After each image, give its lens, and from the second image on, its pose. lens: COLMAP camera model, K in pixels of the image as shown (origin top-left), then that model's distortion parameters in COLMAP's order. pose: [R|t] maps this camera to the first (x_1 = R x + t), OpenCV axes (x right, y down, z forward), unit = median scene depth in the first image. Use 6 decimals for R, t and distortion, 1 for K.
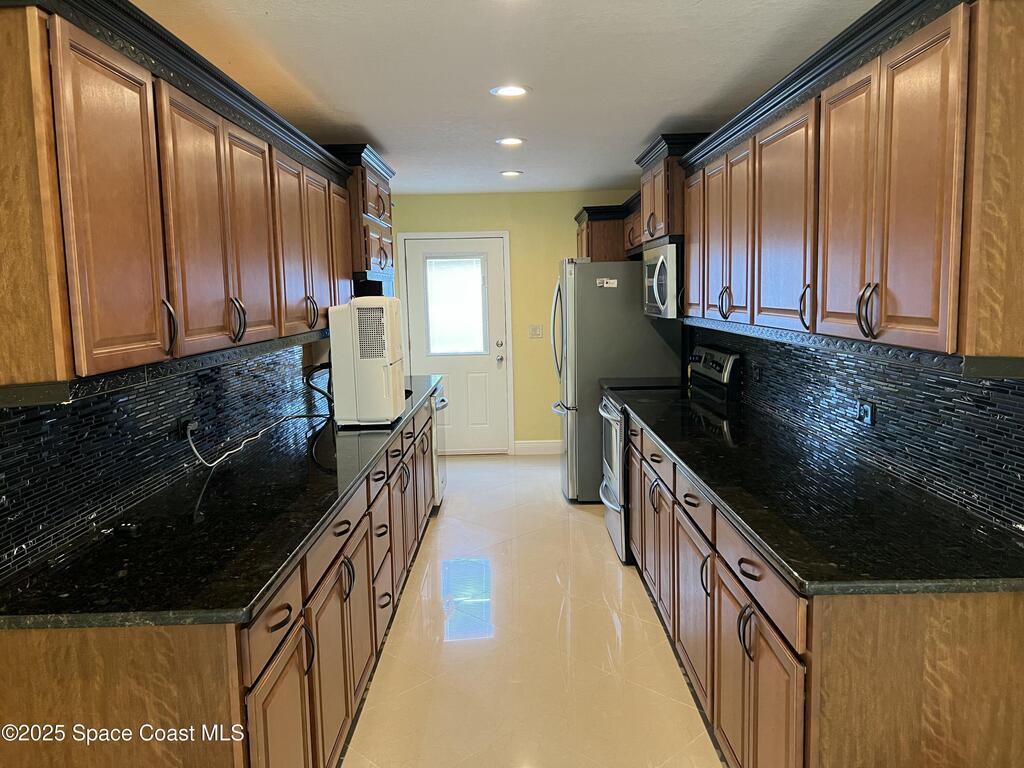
lens RADIAL K [[783.4, 0, 514.0], [0, 783.4, 379.6], [0, 0, 1]] dist [0.245399, -0.001899]
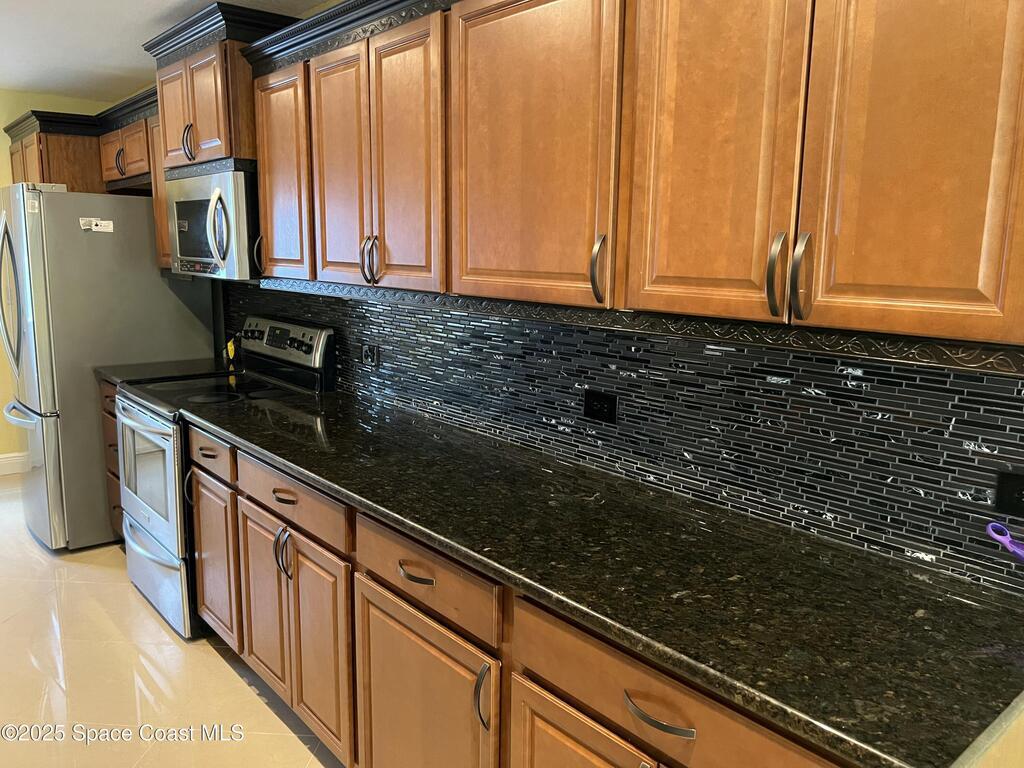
lens RADIAL K [[784.5, 0, 519.8], [0, 784.5, 381.6], [0, 0, 1]] dist [0.030877, -0.003696]
pose [[0.762037, -0.073085, 0.643396, -0.065996], [0.041177, 0.997068, 0.064490, -0.022348], [-0.646223, -0.022651, 0.762813, 0.309546]]
